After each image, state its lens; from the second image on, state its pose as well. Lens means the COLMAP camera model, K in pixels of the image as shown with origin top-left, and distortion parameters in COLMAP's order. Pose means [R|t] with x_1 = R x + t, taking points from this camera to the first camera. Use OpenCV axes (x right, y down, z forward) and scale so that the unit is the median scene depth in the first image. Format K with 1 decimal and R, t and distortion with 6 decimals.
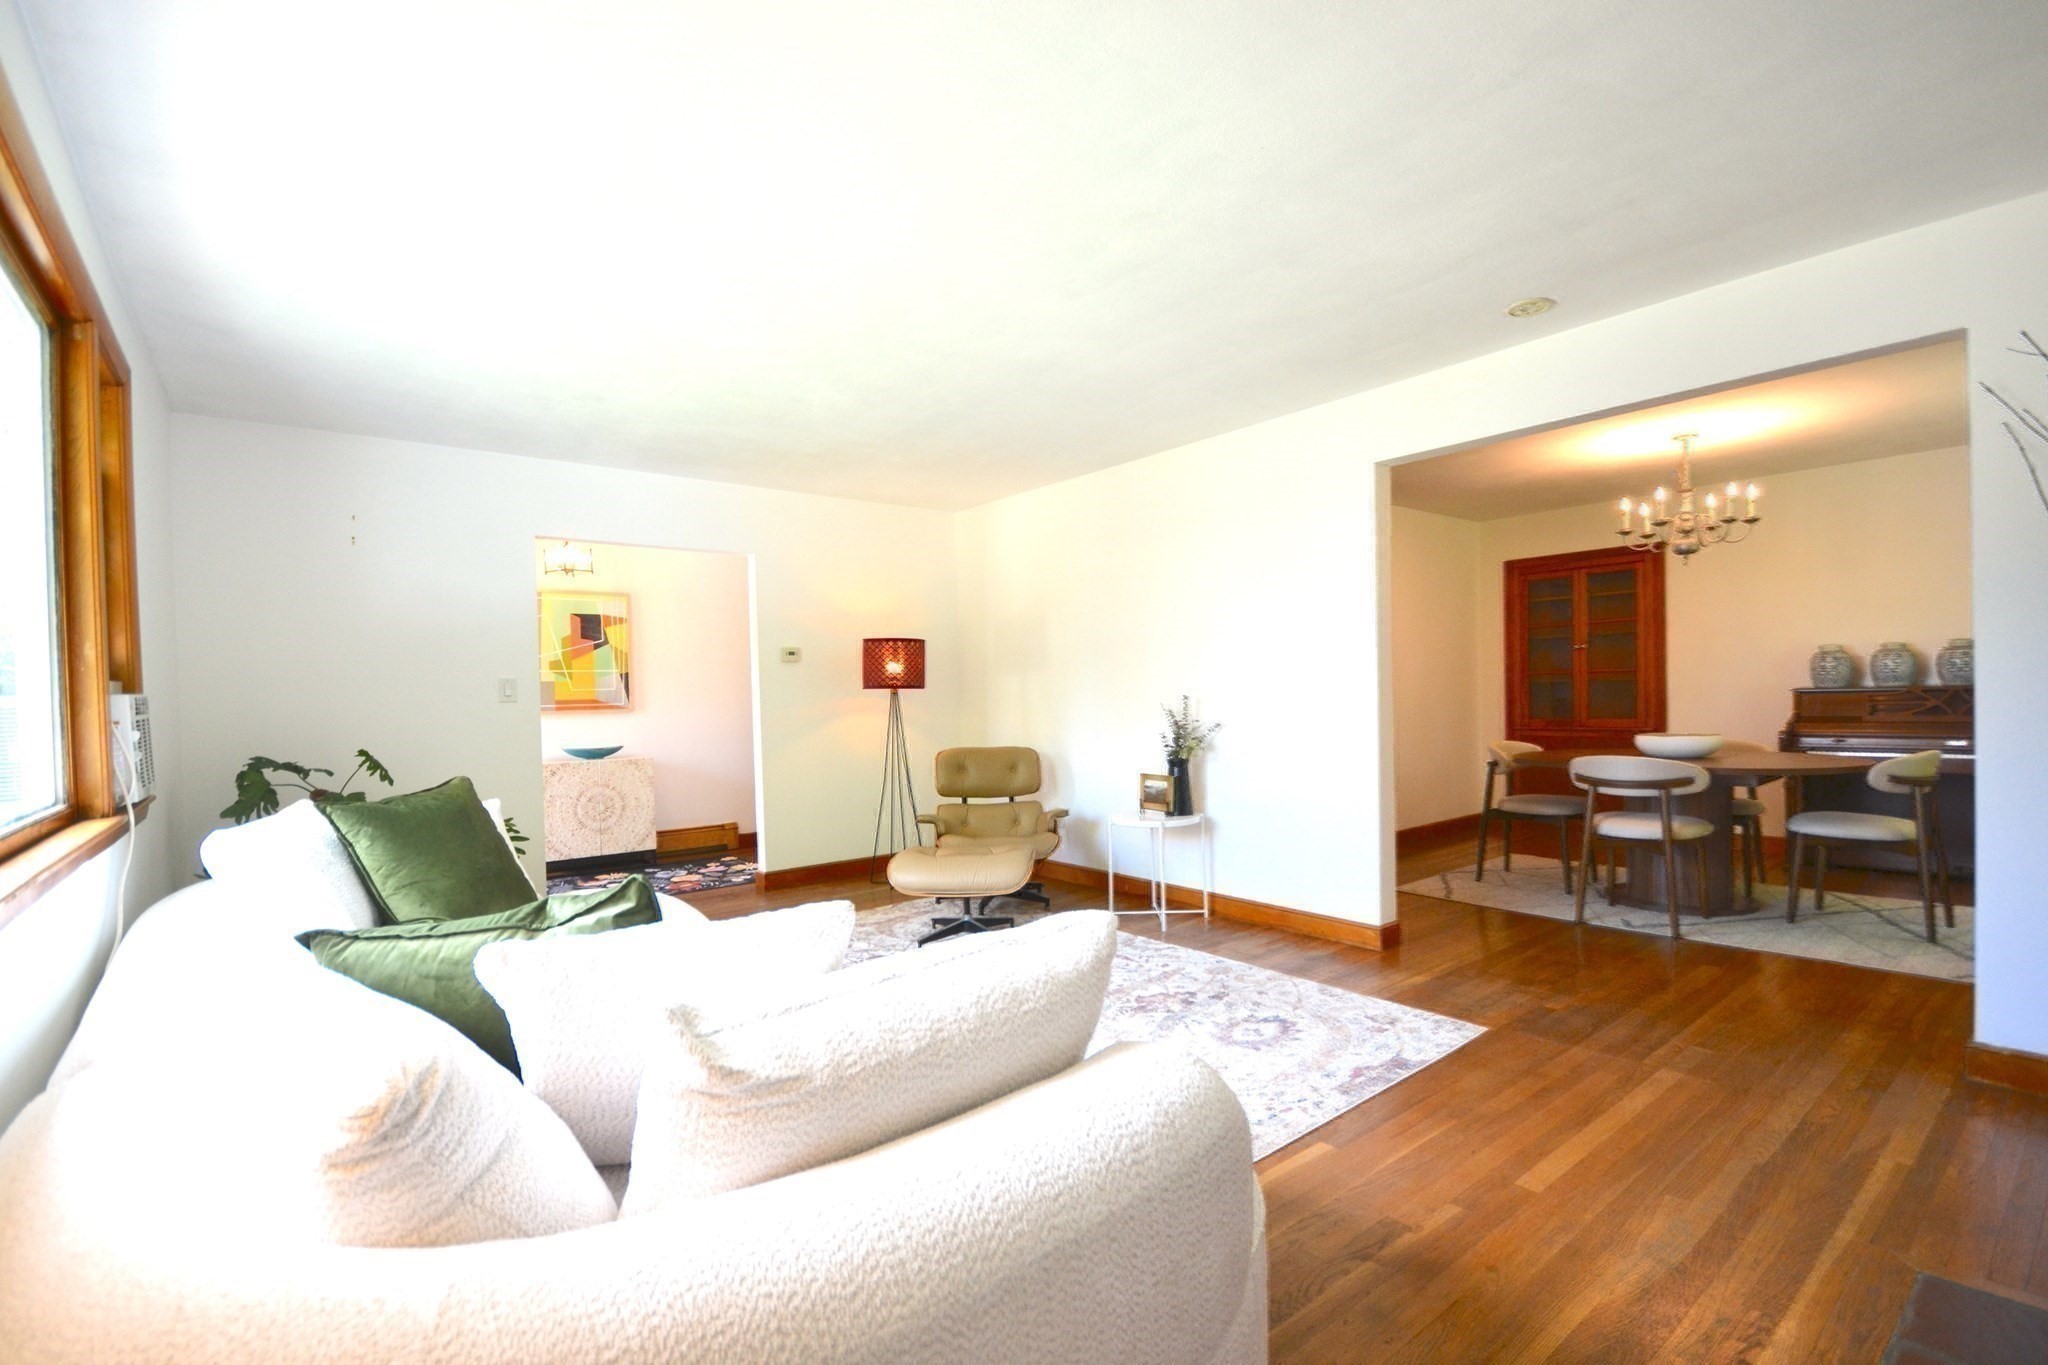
lens RADIAL K [[927.4, 0, 1027.5], [0, 927.4, 710.7], [0, 0, 1]] dist [0.002176, 0.000282]
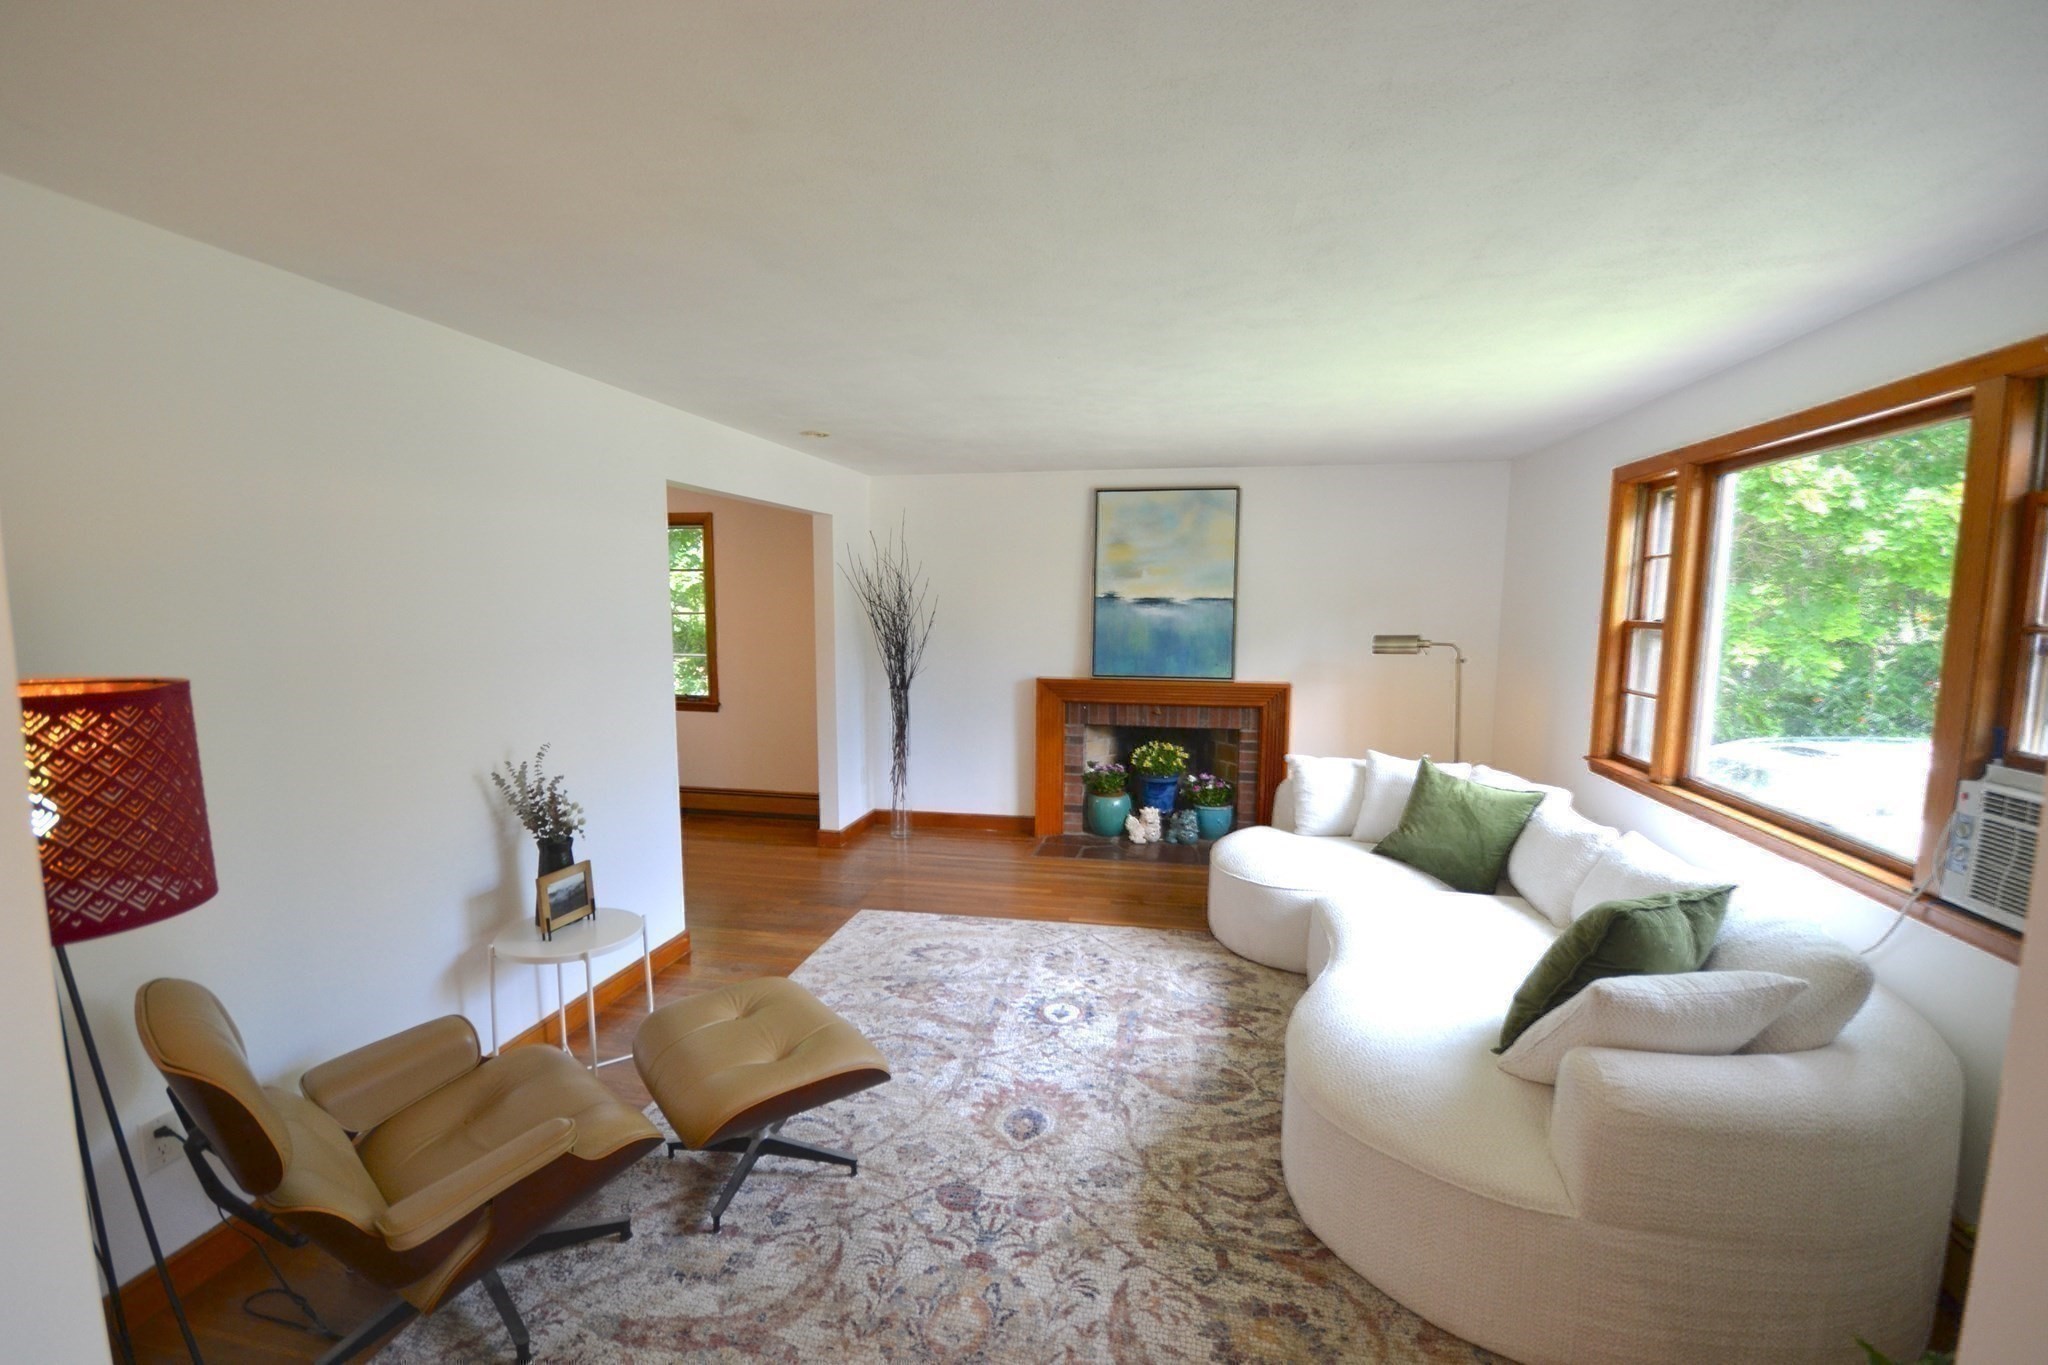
lens RADIAL K [[927.4, 0, 1027.5], [0, 927.4, 710.7], [0, 0, 1]] dist [0.002176, 0.000282]
pose [[-0.645621, -0.077780, 0.759687, -0.824848], [0.022350, 0.992449, 0.120605, -0.166212], [-0.763331, 0.094843, -0.639008, 1.728497]]
